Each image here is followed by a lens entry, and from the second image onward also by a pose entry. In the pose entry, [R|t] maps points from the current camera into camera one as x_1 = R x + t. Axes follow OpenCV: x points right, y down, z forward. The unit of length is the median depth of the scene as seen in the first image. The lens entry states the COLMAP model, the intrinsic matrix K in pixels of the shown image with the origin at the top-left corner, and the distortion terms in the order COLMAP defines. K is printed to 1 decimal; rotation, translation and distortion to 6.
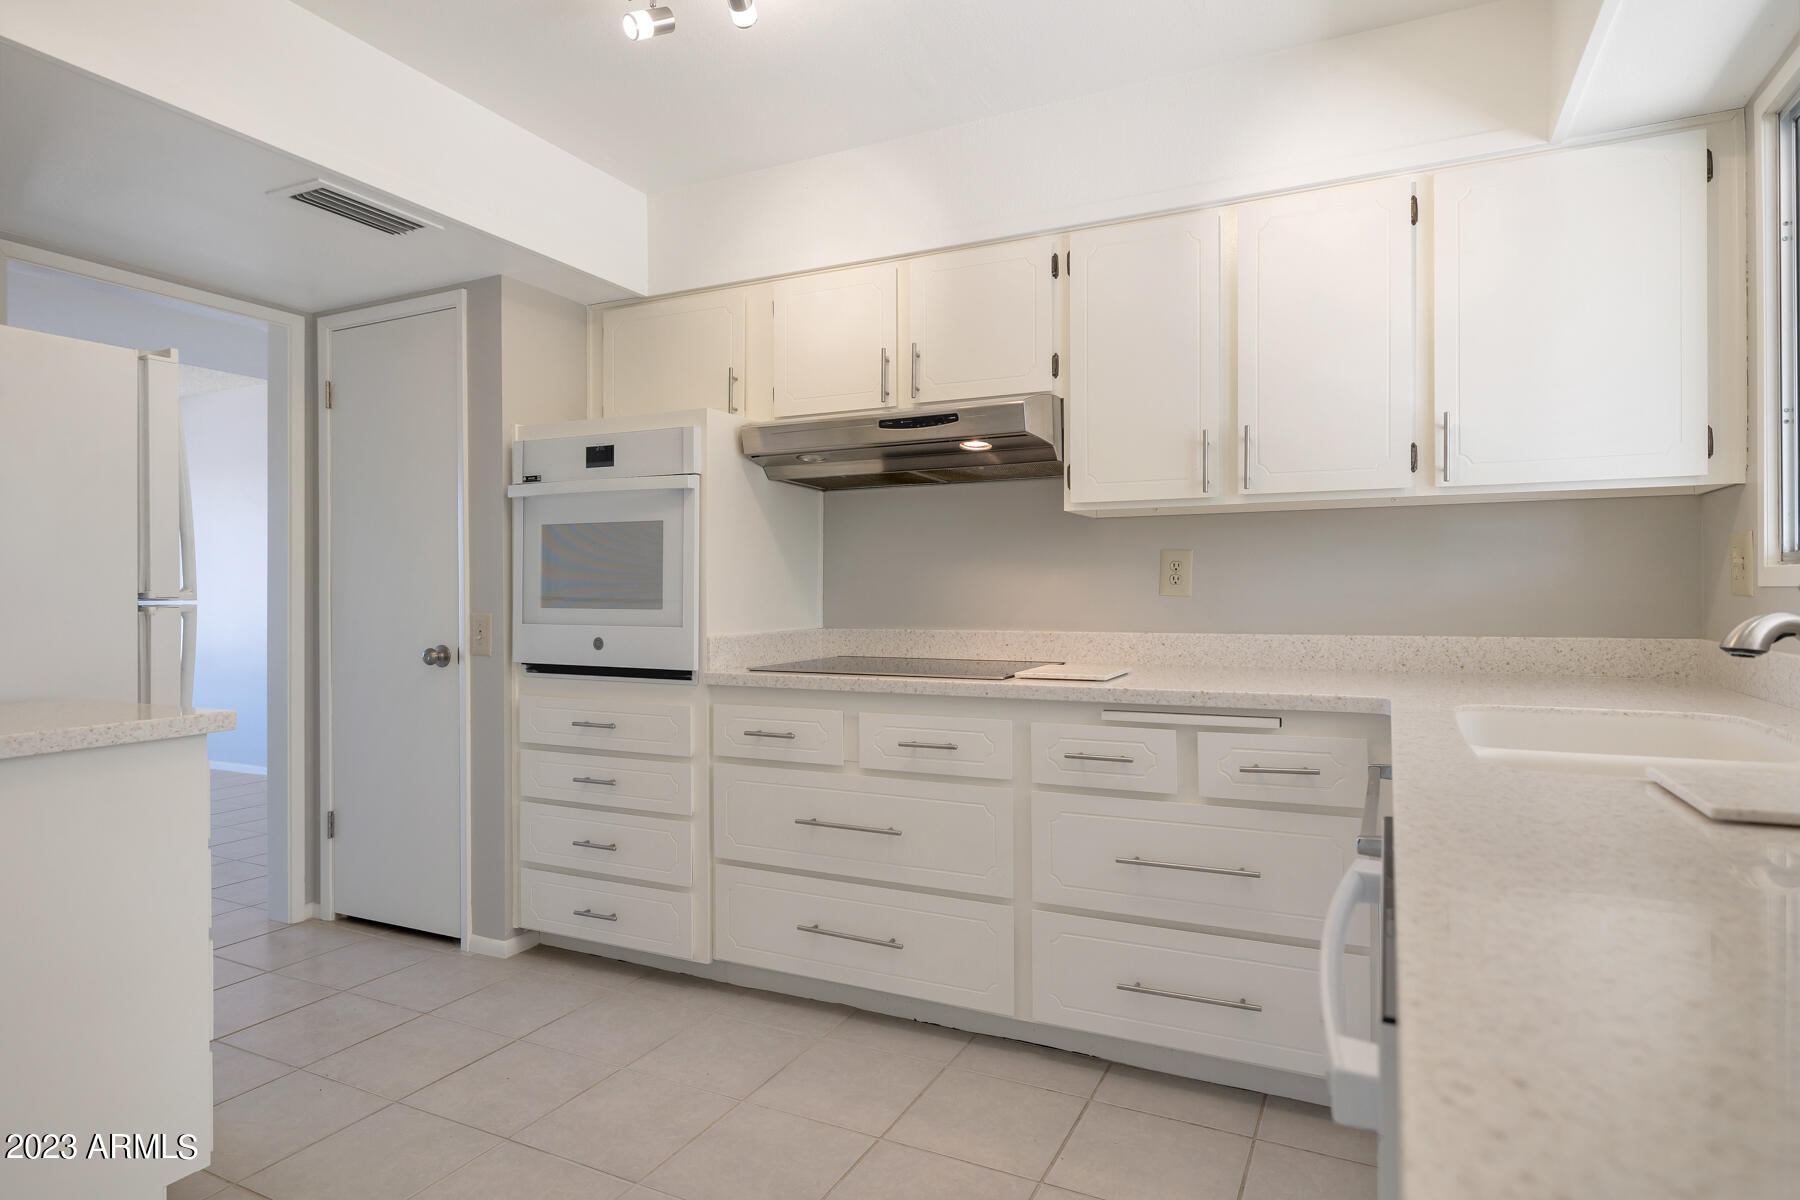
lens RADIAL K [[1010.6, 0, 901.1], [0, 1010.6, 598.5], [0, 0, 1]] dist [-0.002329, 0.000584]
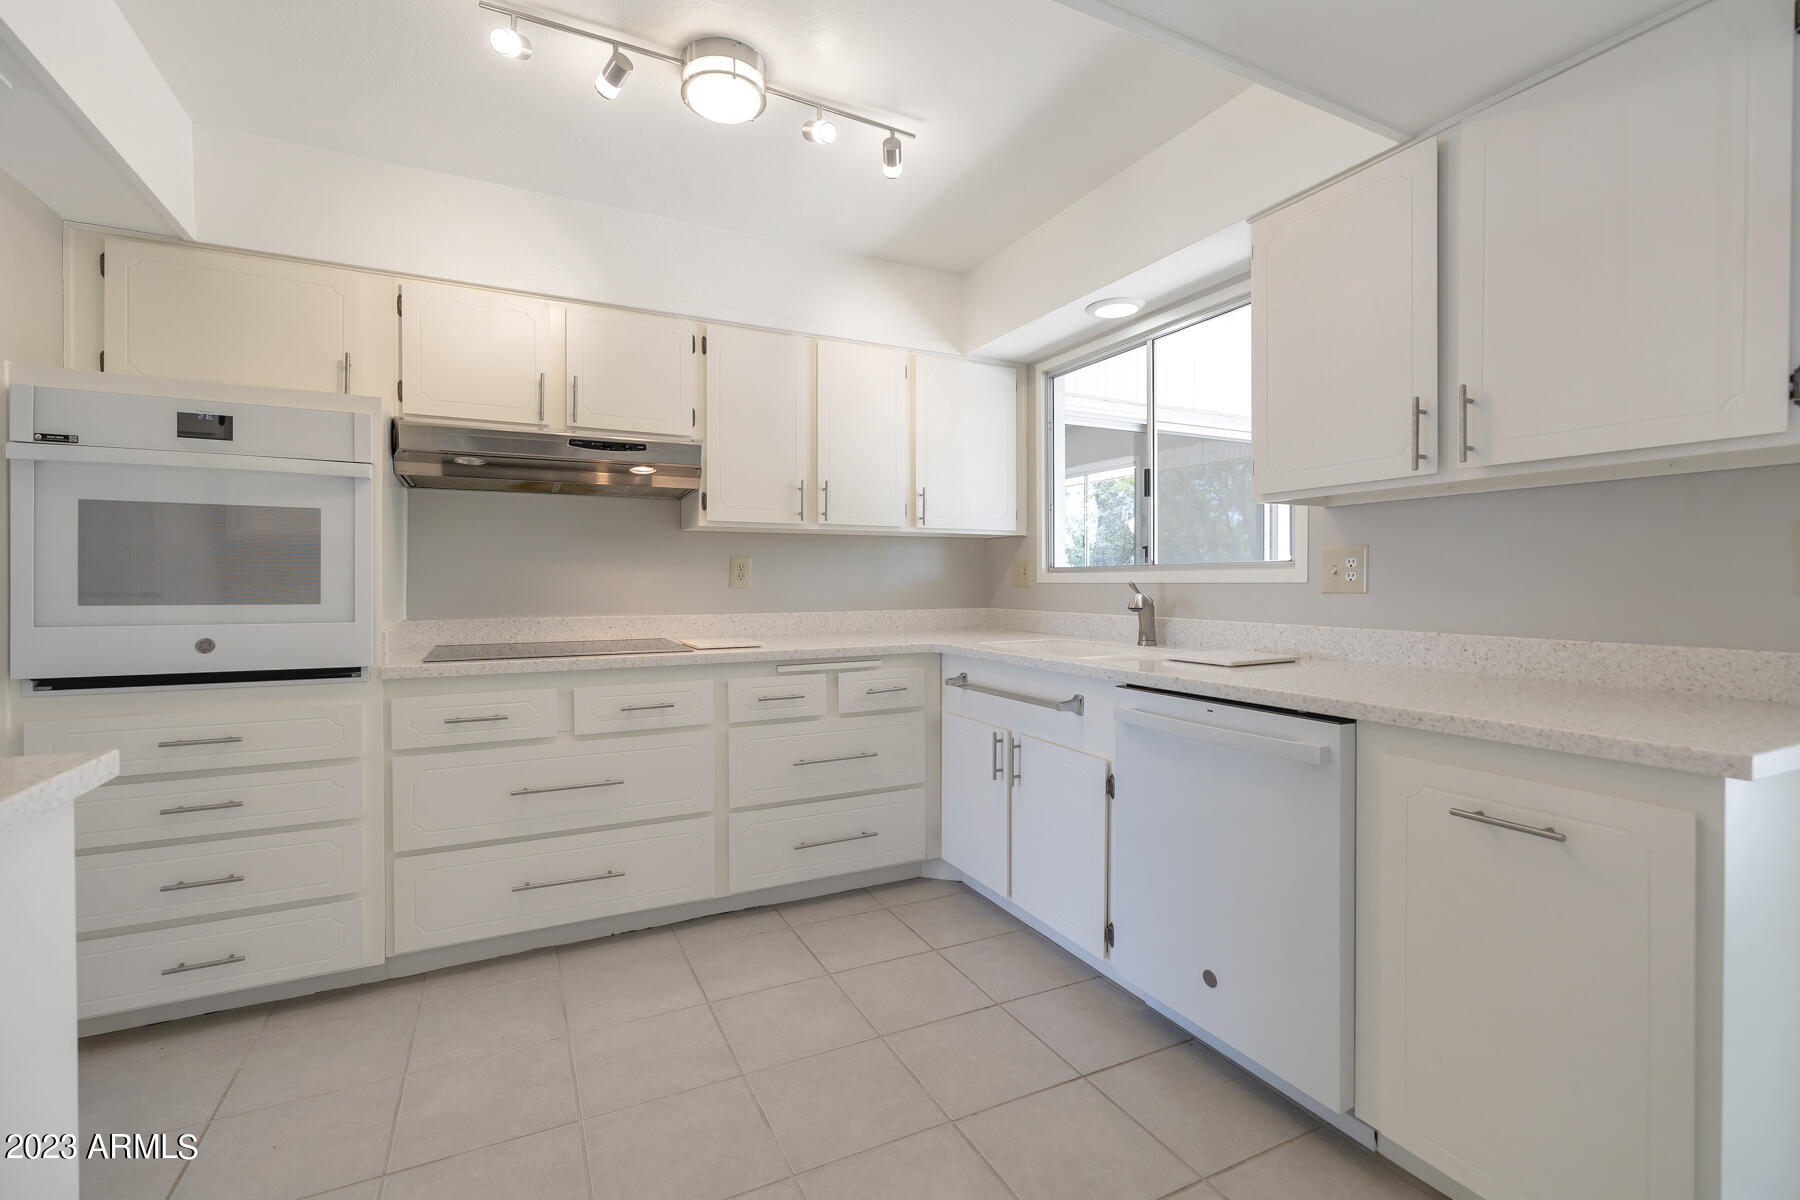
lens RADIAL K [[777.9, 0, 916.0], [0, 777.9, 592.6], [0, 0, 1]] dist [0.001842, 0.000843]
pose [[0.601695, -0.007468, 0.798691, -0.508259], [0.004707, 0.999972, 0.005804, -0.001210], [-0.798712, 0.000267, 0.601714, 0.136768]]
